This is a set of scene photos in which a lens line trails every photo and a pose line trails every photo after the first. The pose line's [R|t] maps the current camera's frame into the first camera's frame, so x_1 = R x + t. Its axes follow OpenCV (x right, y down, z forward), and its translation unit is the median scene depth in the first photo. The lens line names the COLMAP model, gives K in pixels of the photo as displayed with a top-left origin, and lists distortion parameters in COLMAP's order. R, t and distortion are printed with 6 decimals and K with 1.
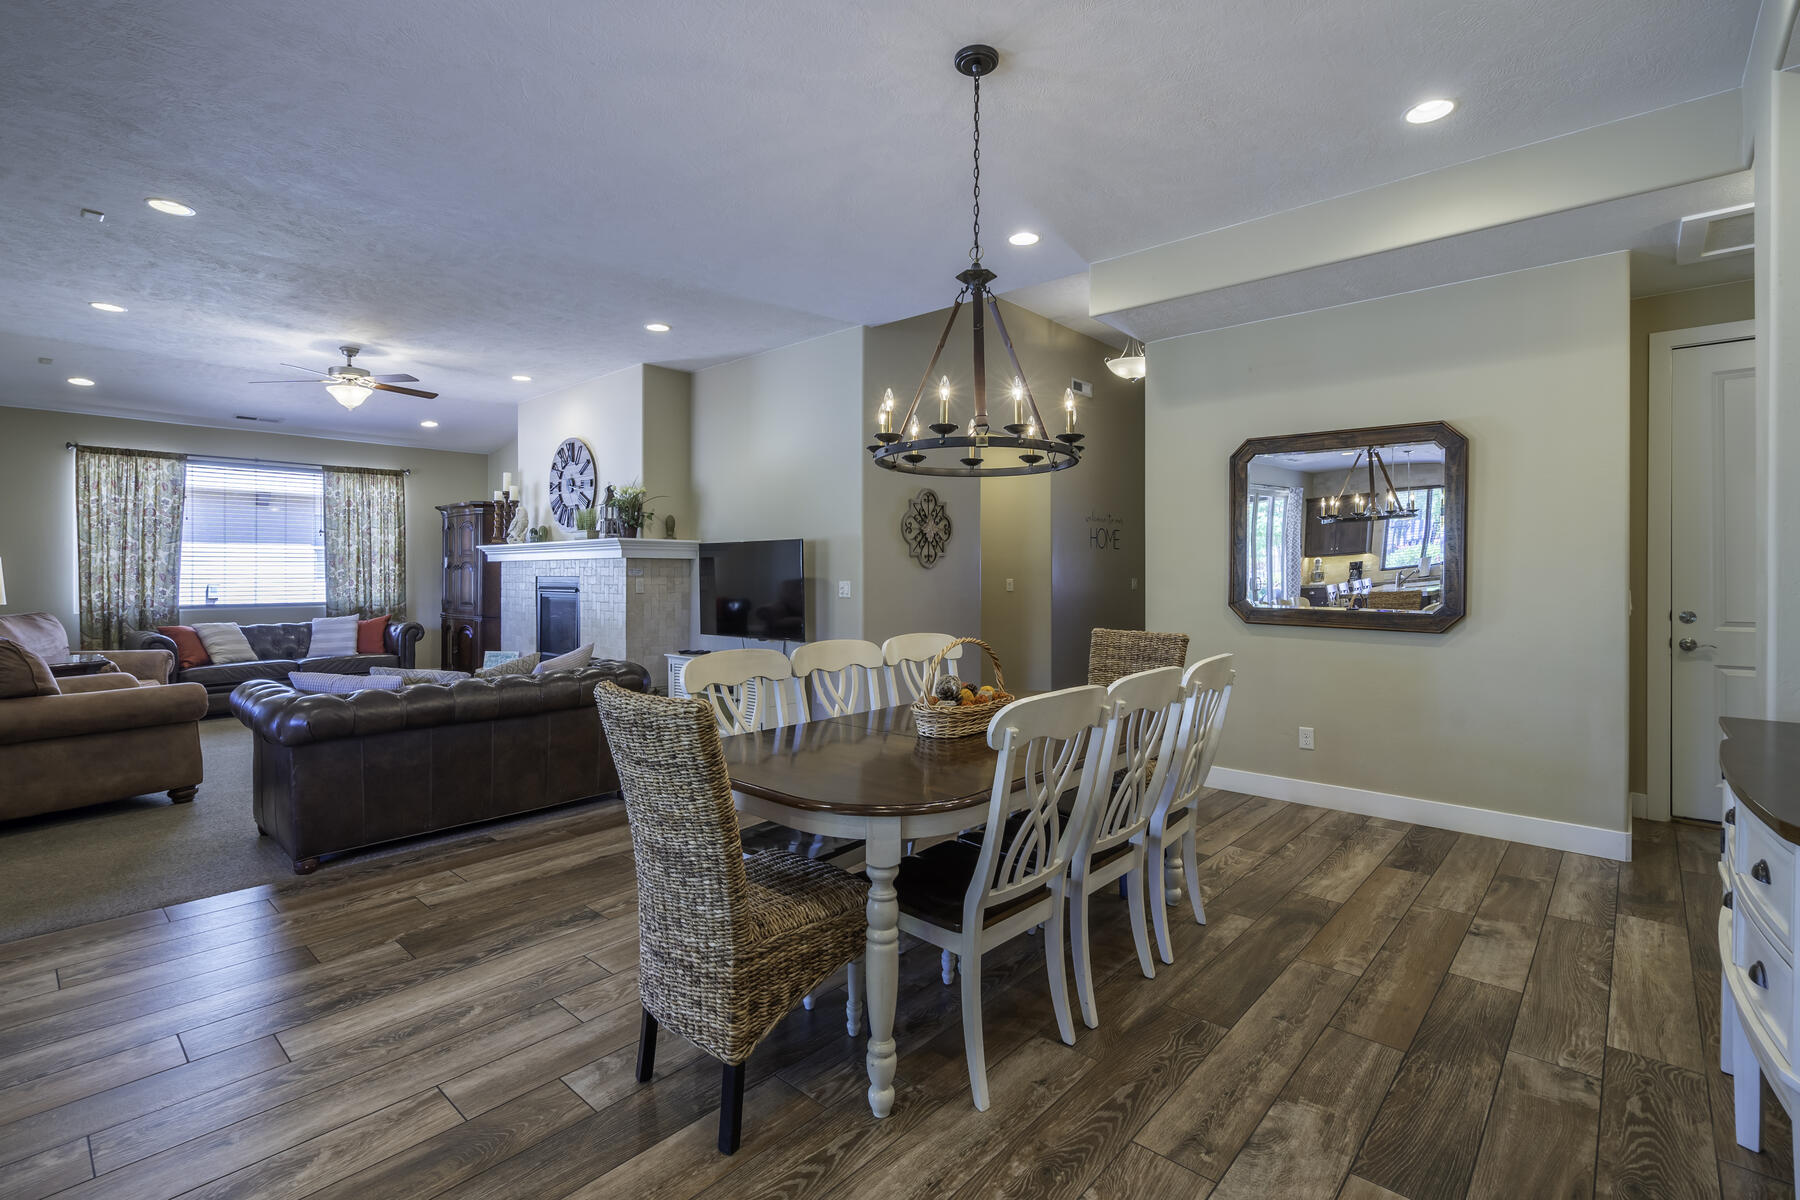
lens RADIAL K [[819.5, 0, 899.5], [0, 819.5, 569.8], [0, 0, 1]] dist [-0.008478, 0.002022]
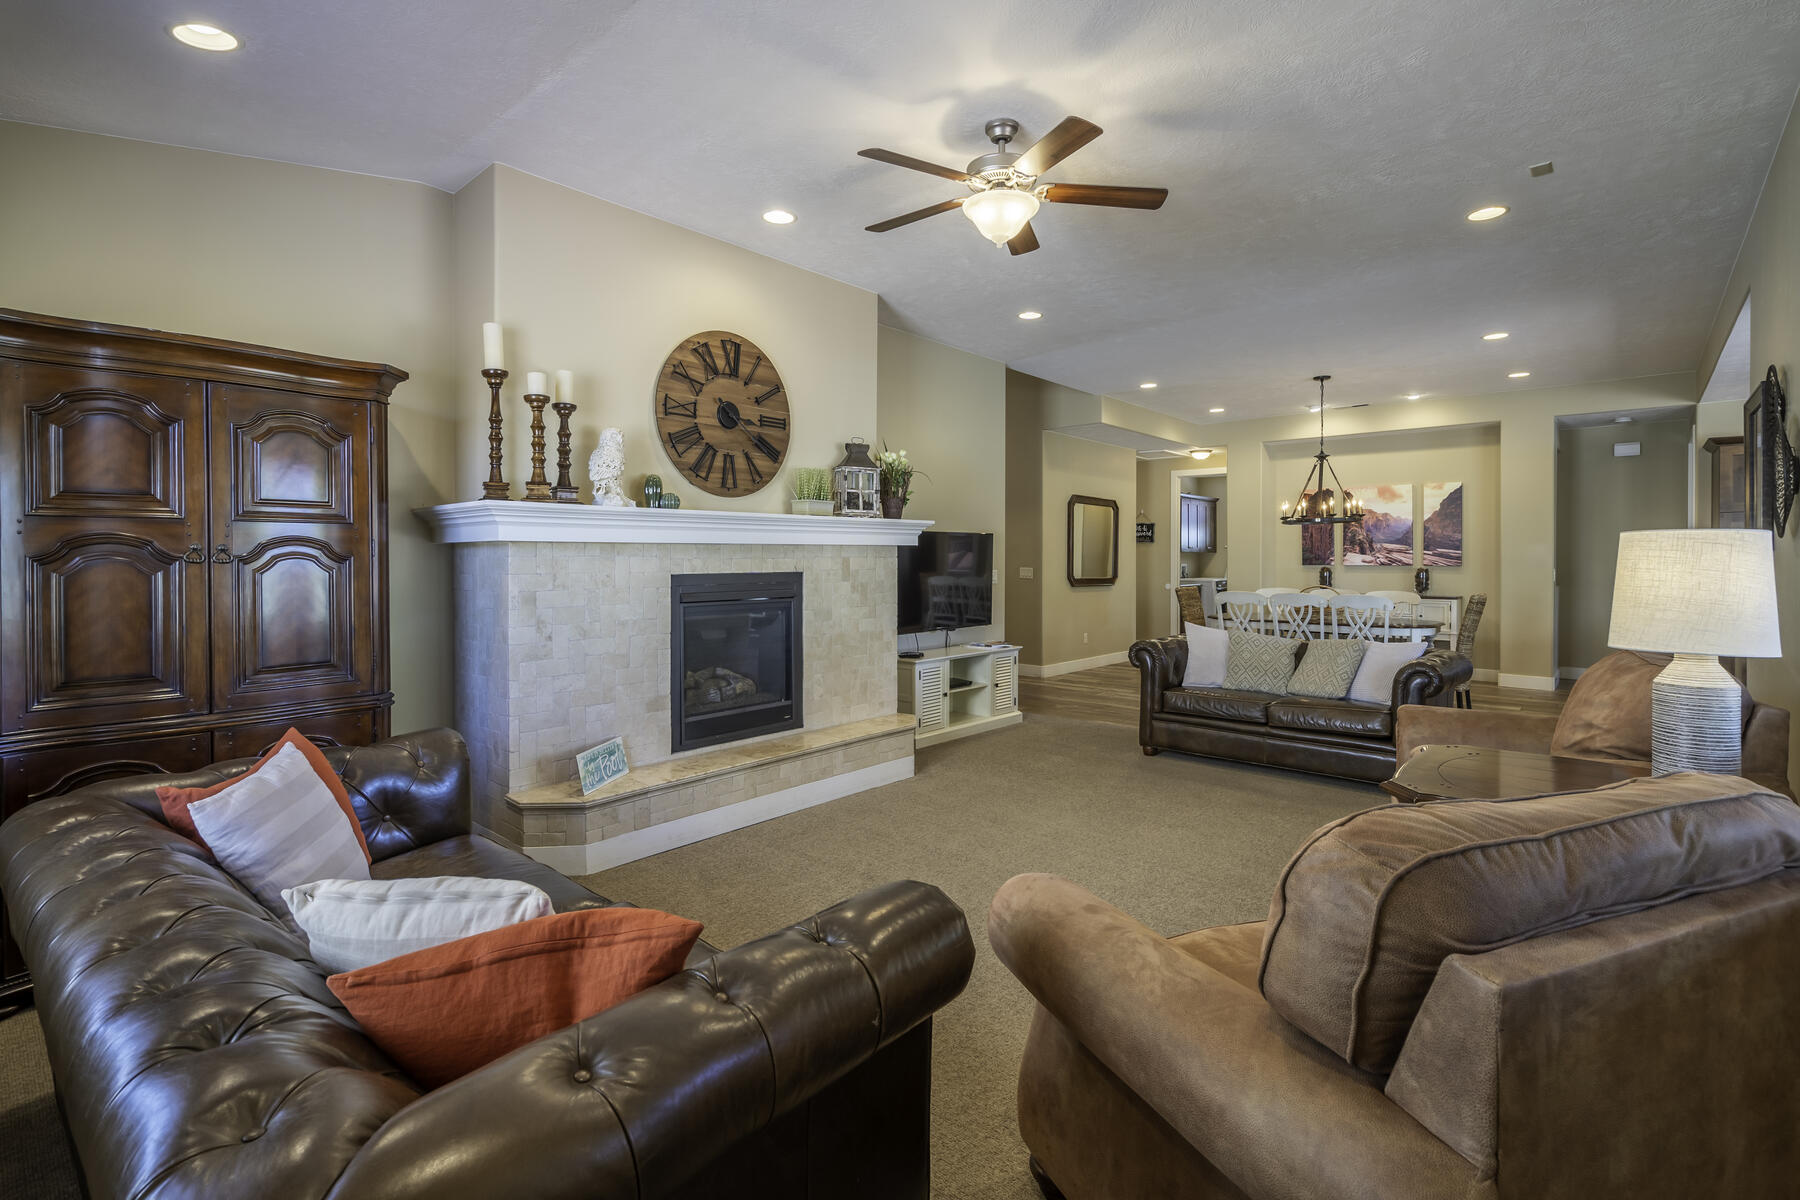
lens RADIAL K [[819.5, 0, 880.3], [0, 819.5, 566.0], [0, 0, 1]] dist [-0.008478, 0.002022]
pose [[0.018651, -0.008886, 0.999787, -0.956019], [0.000899, 0.999960, 0.008870, -0.001982], [-0.999826, 0.000733, 0.018658, 0.863418]]
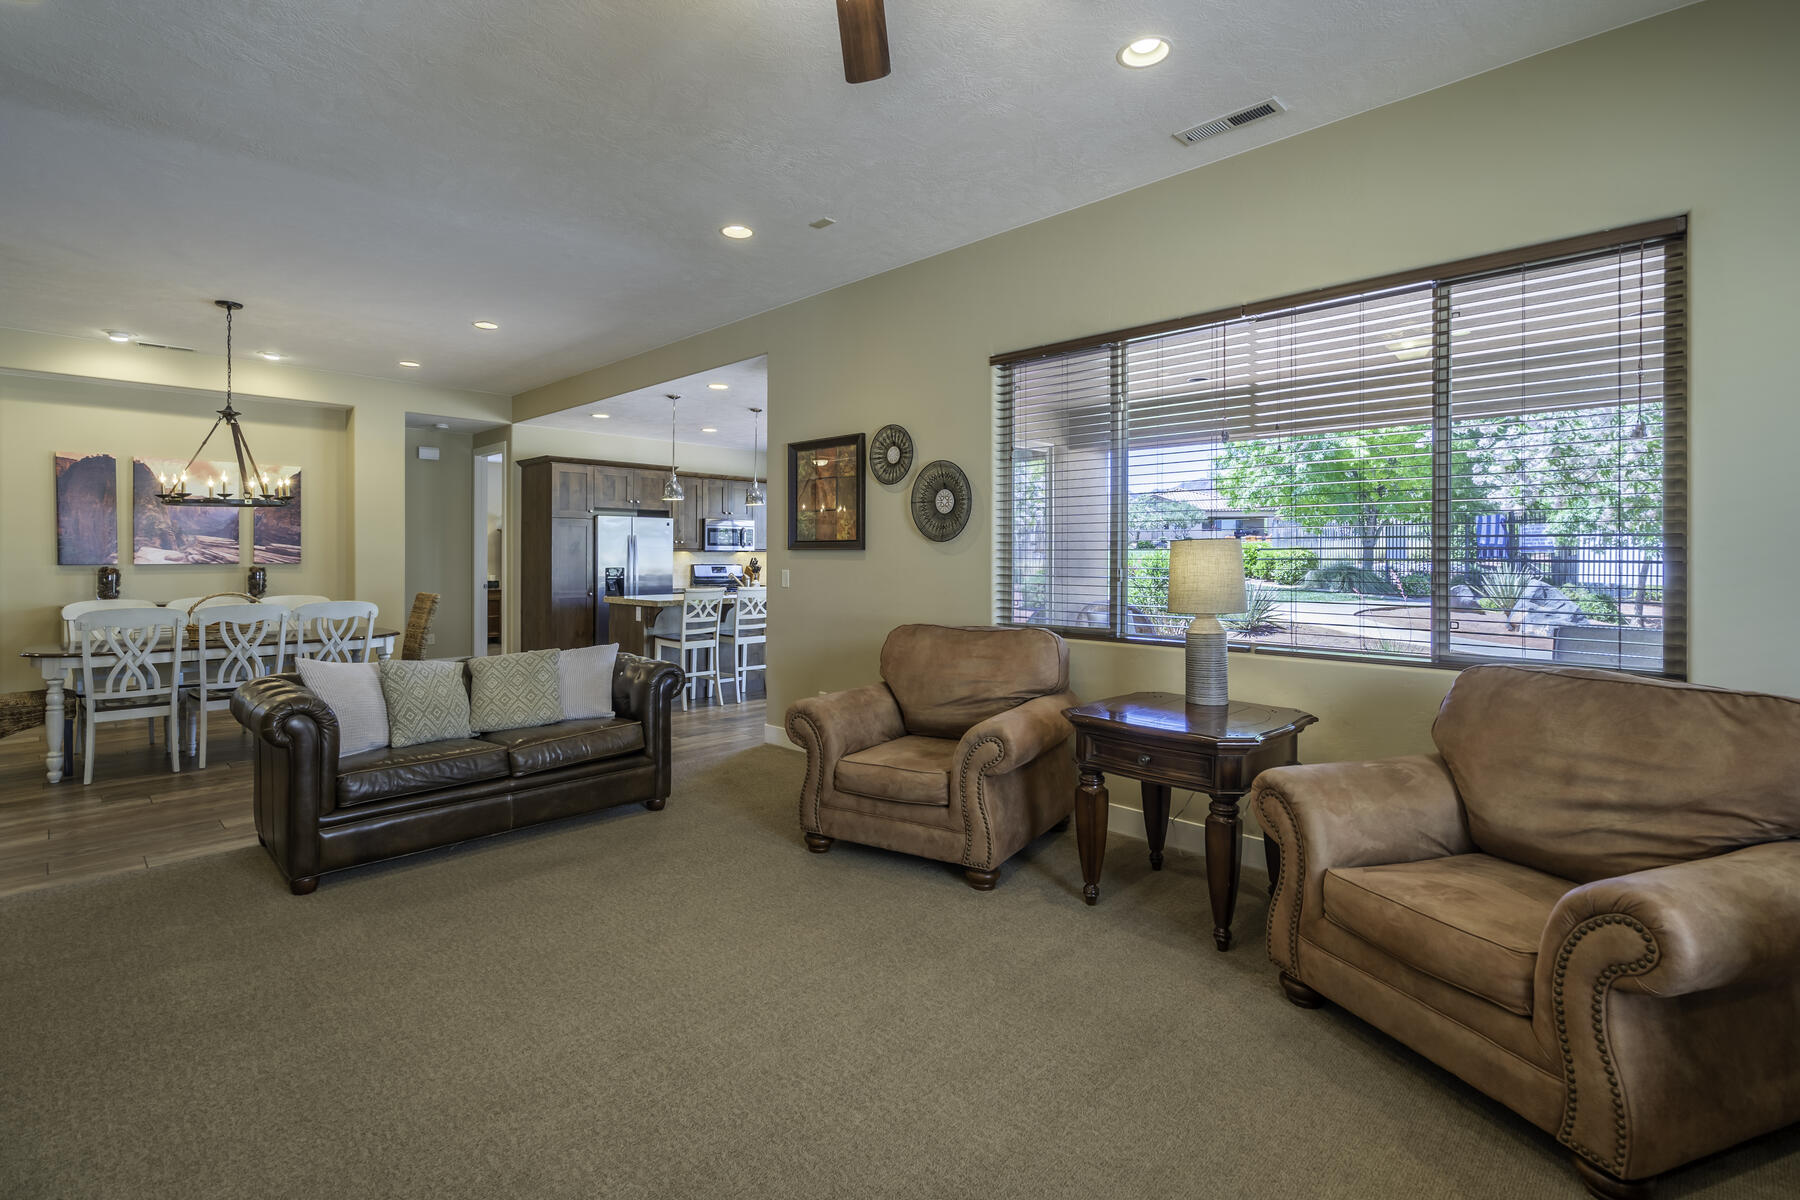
lens RADIAL K [[819.5, 0, 894.9], [0, 819.5, 556.9], [0, 0, 1]] dist [-0.008478, 0.002022]
pose [[-0.999476, -0.000919, 0.032367, -0.558934], [-0.000870, 0.999998, 0.001540, -0.001694], [-0.032369, 0.001511, -0.999475, 1.032270]]
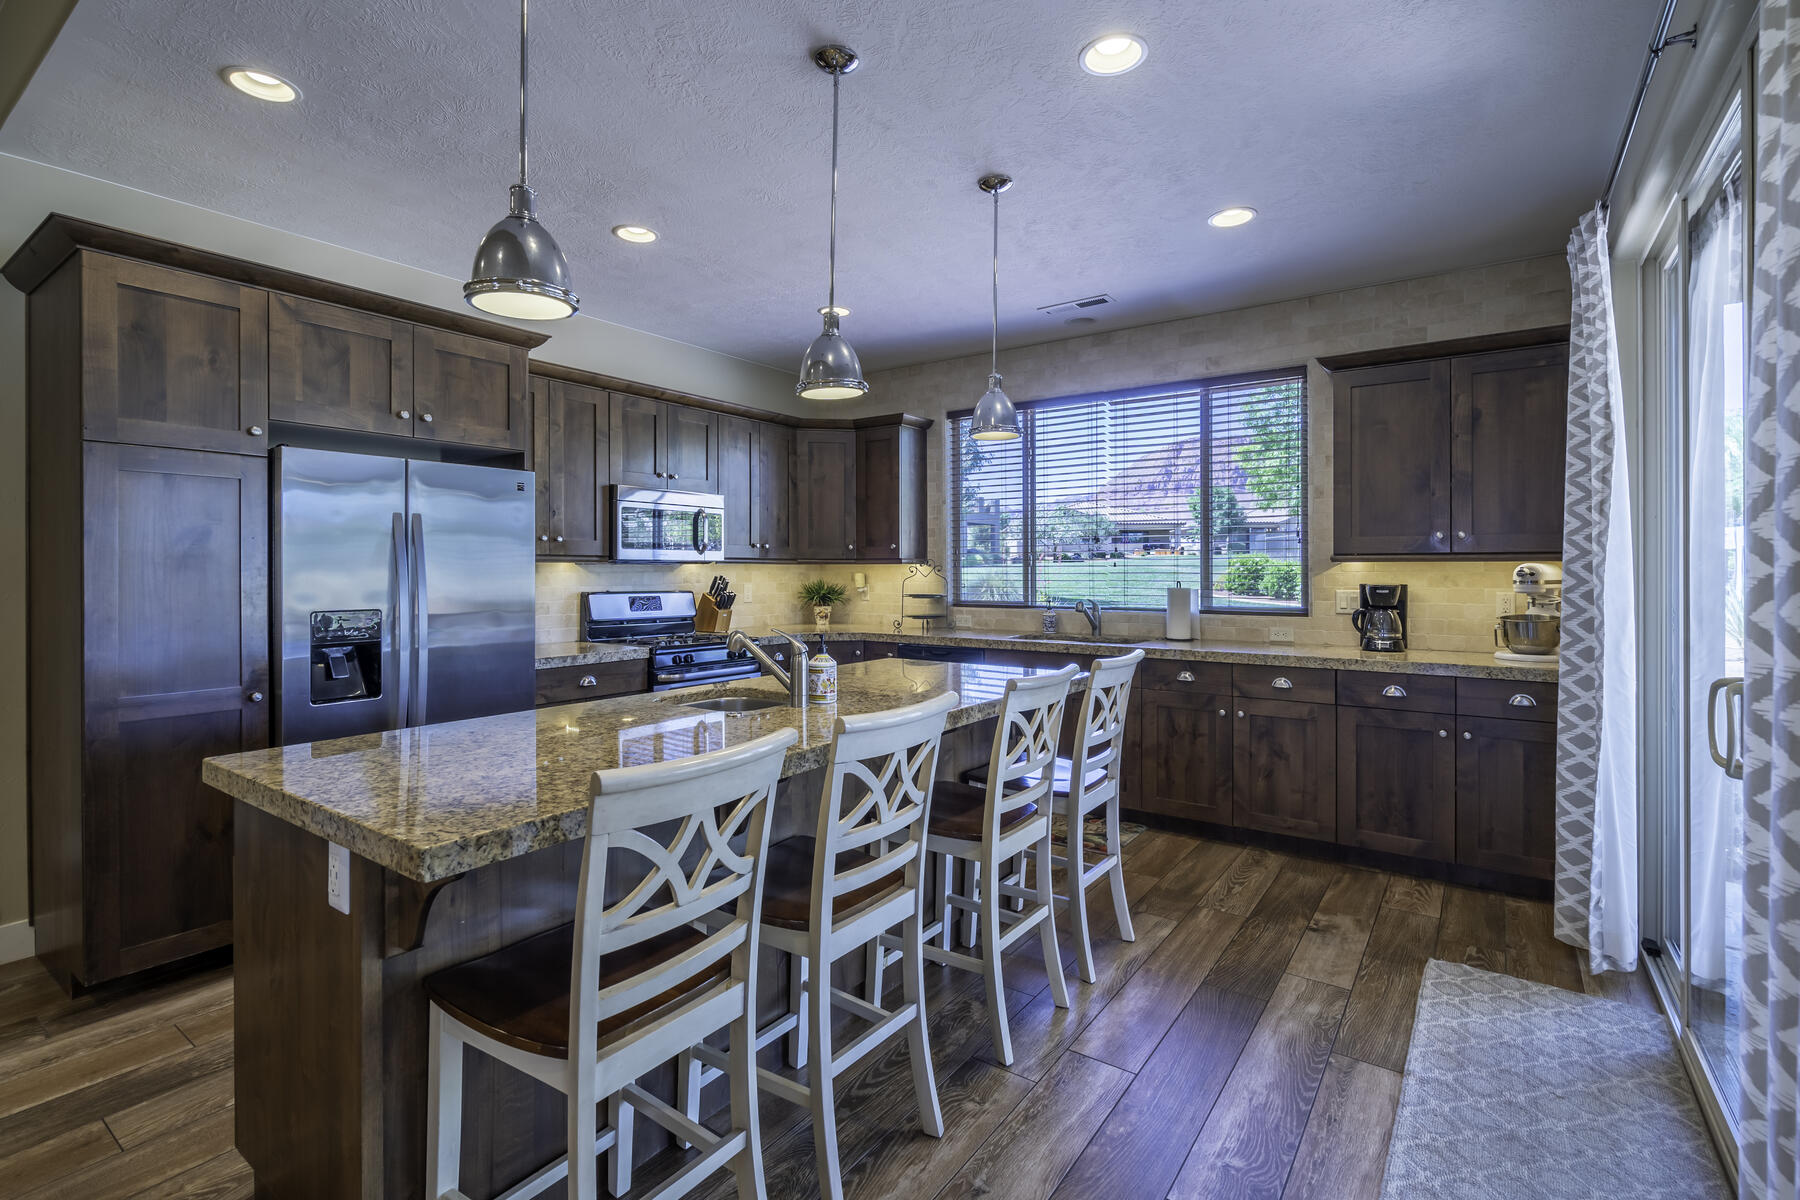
lens RADIAL K [[819.5, 0, 896.2], [0, 819.5, 578.2], [0, 0, 1]] dist [-0.008478, 0.002022]
pose [[-0.993955, 0.002464, -0.109760, -0.345705], [0.001314, 0.999944, 0.010547, -0.002847], [0.109780, 0.010339, -0.993902, 0.321462]]
